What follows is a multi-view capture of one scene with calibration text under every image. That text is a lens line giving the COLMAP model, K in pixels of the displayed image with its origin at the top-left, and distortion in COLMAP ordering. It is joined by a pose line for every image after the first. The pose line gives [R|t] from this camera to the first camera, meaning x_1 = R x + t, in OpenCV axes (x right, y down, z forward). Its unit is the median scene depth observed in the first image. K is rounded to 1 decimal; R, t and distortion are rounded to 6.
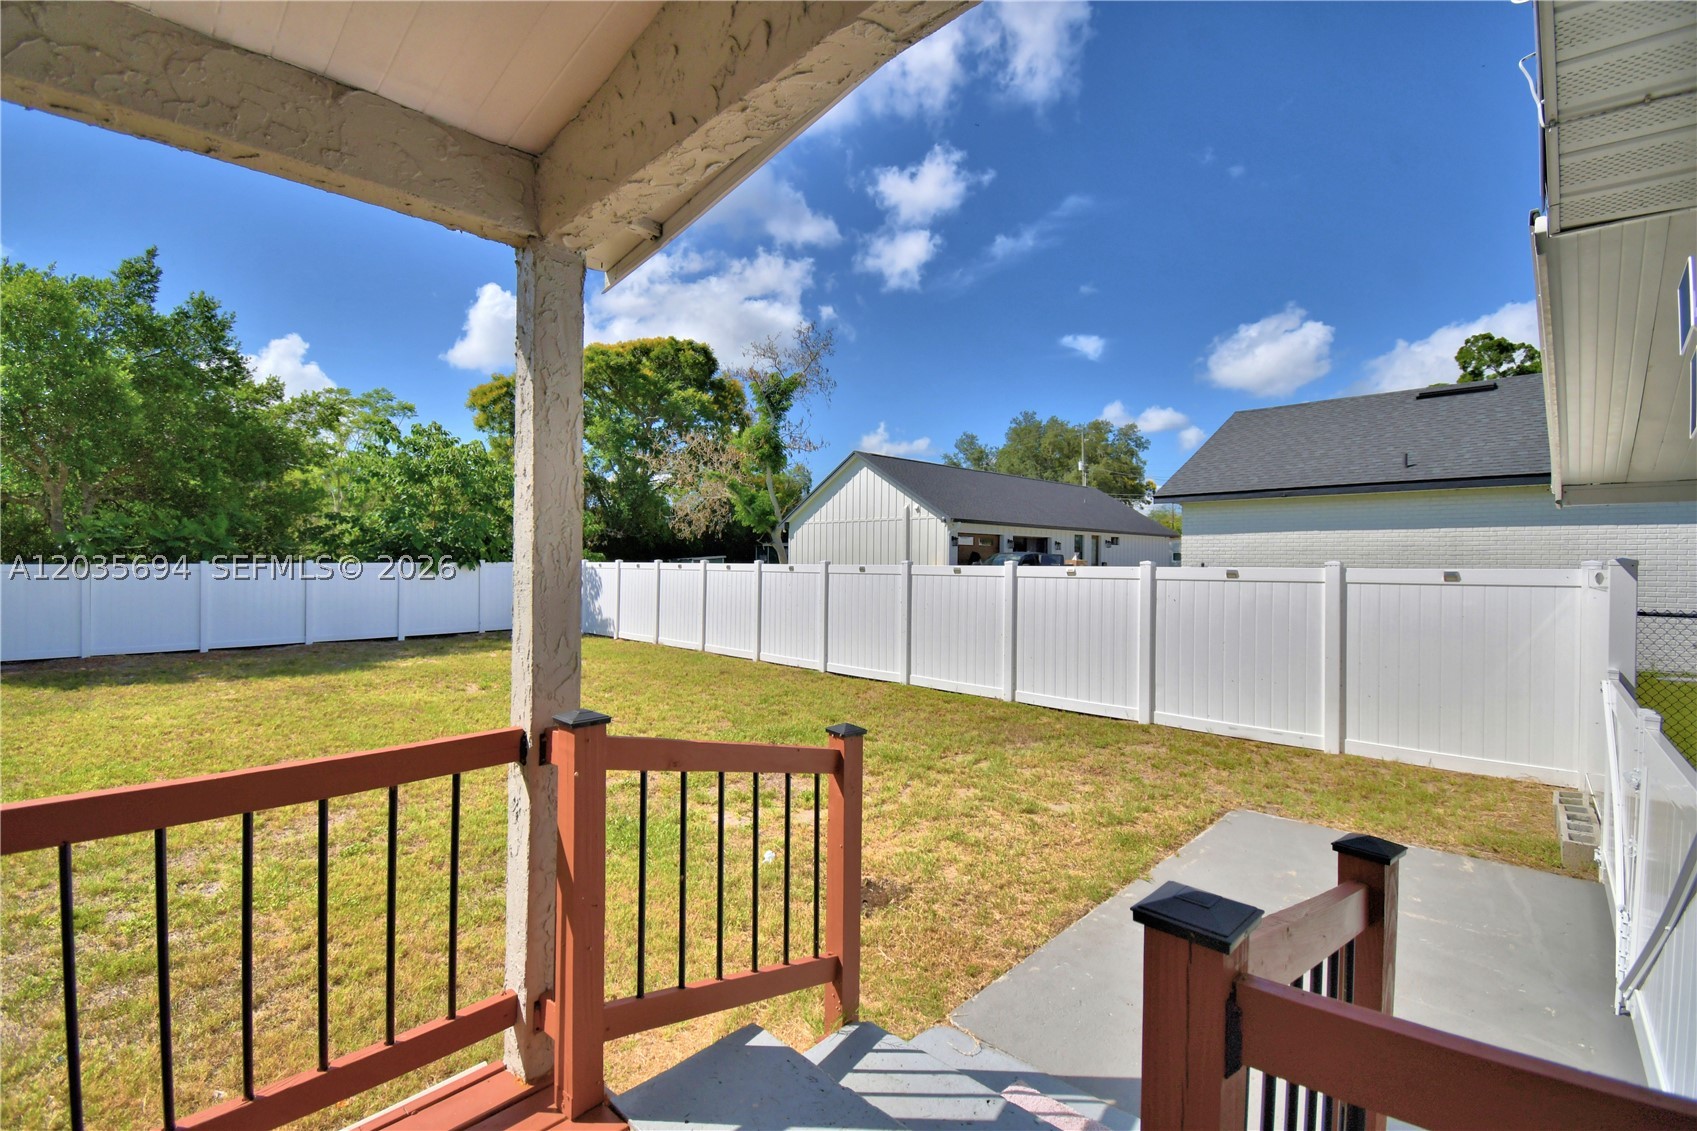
lens RADIAL K [[740.9, 0, 842.8], [0, 740.9, 562.2], [0, 0, 1]] dist [0.005142, -0.016236]
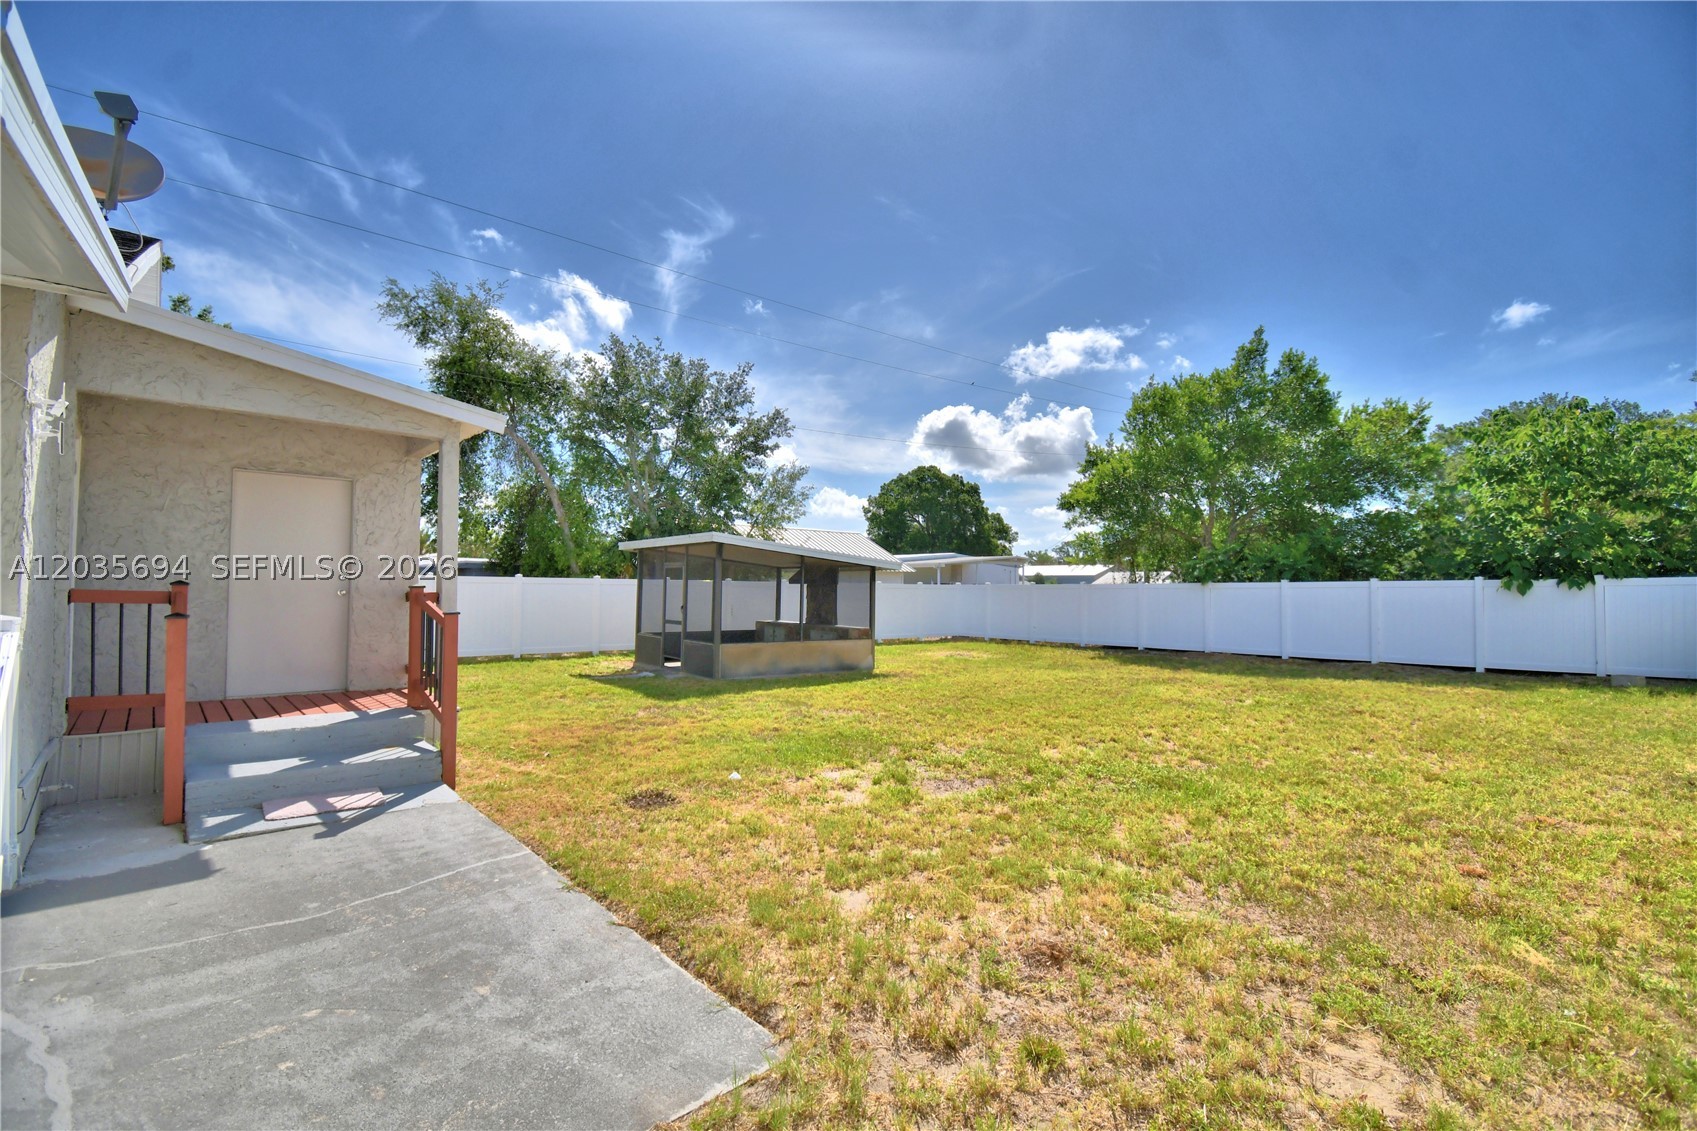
lens RADIAL K [[740.9, 0, 839.8], [0, 740.9, 575.4], [0, 0, 1]] dist [0.005142, -0.016236]
pose [[-0.070475, -0.021472, -0.997282, 0.295586], [-0.013318, 0.999699, -0.020583, 0.021899], [0.997425, 0.011831, -0.070740, 0.327113]]
